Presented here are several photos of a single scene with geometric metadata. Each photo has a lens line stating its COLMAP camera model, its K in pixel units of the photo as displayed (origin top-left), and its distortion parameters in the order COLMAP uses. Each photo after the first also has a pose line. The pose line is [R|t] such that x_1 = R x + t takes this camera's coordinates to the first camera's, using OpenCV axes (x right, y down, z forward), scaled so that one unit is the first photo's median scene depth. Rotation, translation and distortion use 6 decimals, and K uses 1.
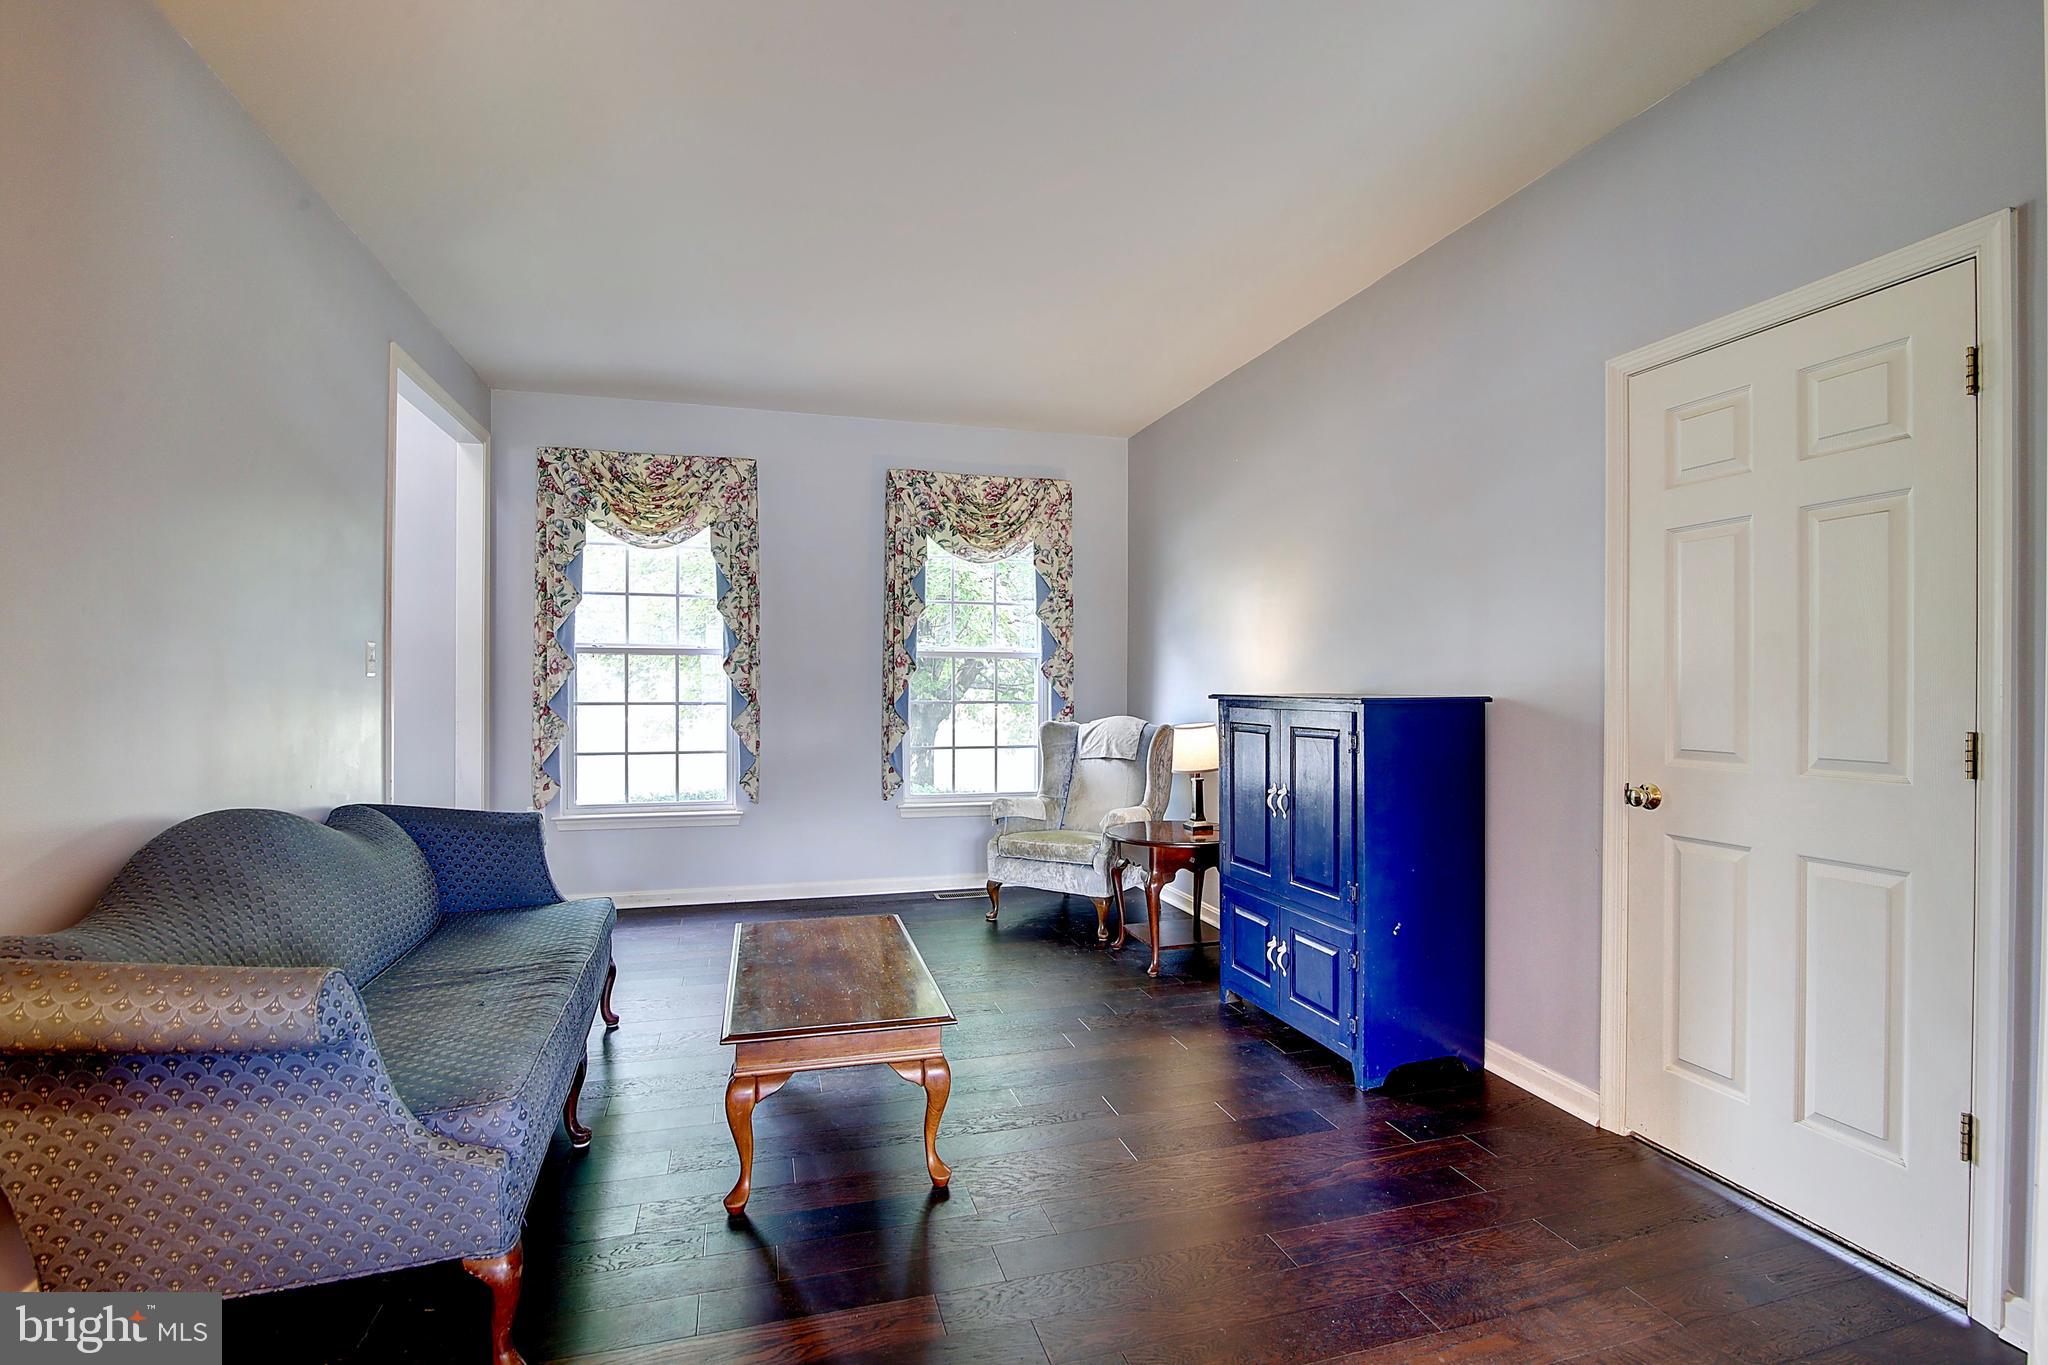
lens RADIAL K [[944.0, 0, 1024.5], [0, 944.0, 689.3], [0, 0, 1]] dist [-0.022569, 0.000169]
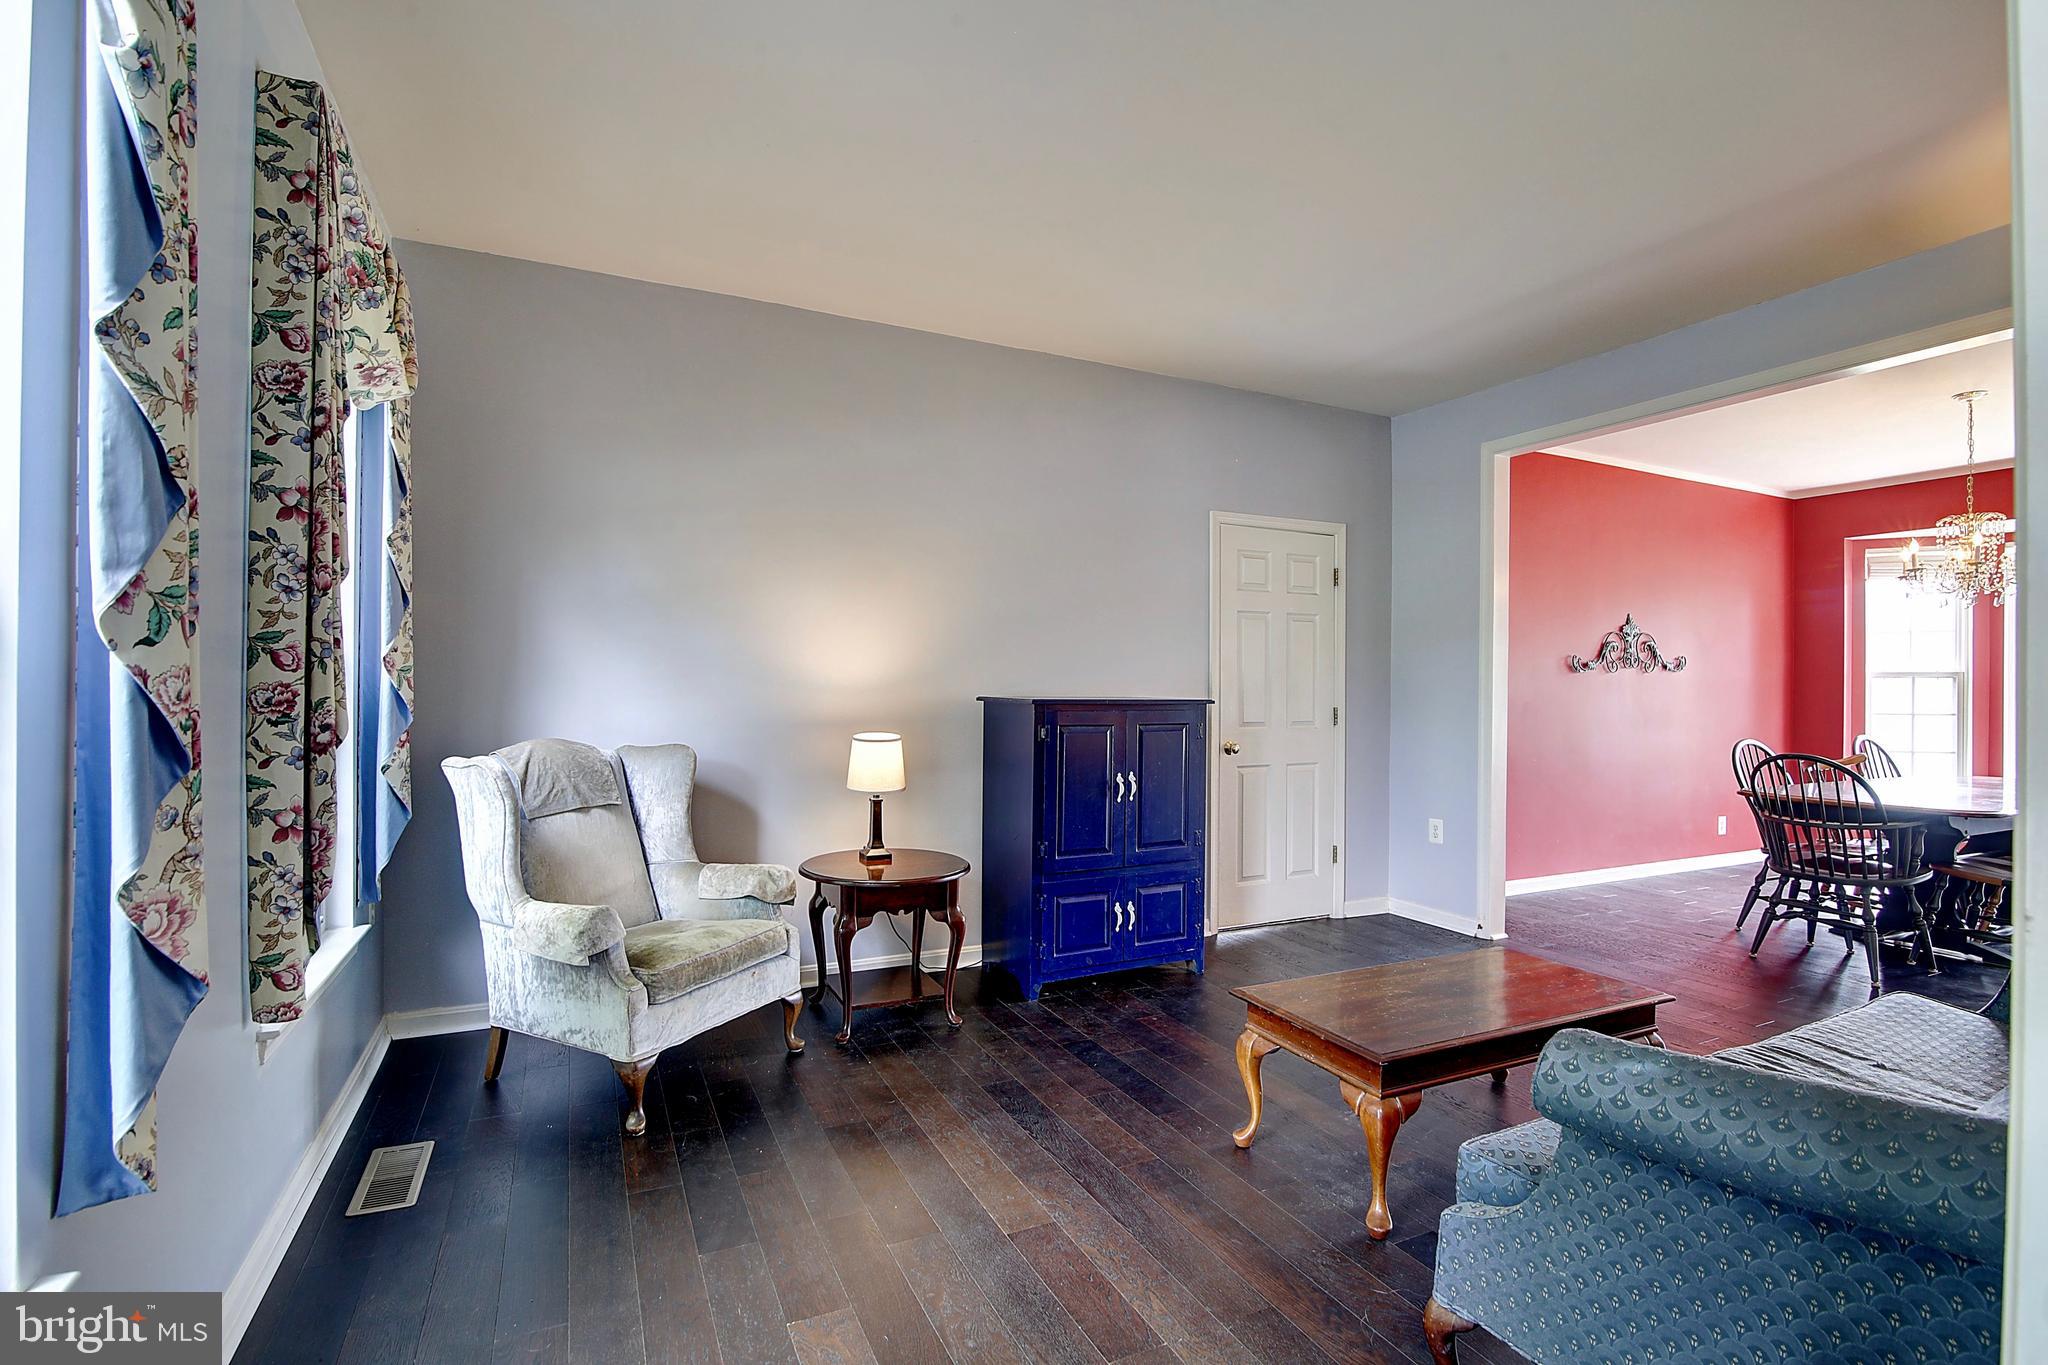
lens RADIAL K [[944.0, 0, 1021.9], [0, 944.0, 683.0], [0, 0, 1]] dist [-0.022569, 0.000169]
pose [[-0.161186, 0.003568, 0.986918, -1.172068], [-0.001565, 0.999991, -0.003871, -0.010314], [-0.986923, -0.002168, -0.161179, 1.734836]]
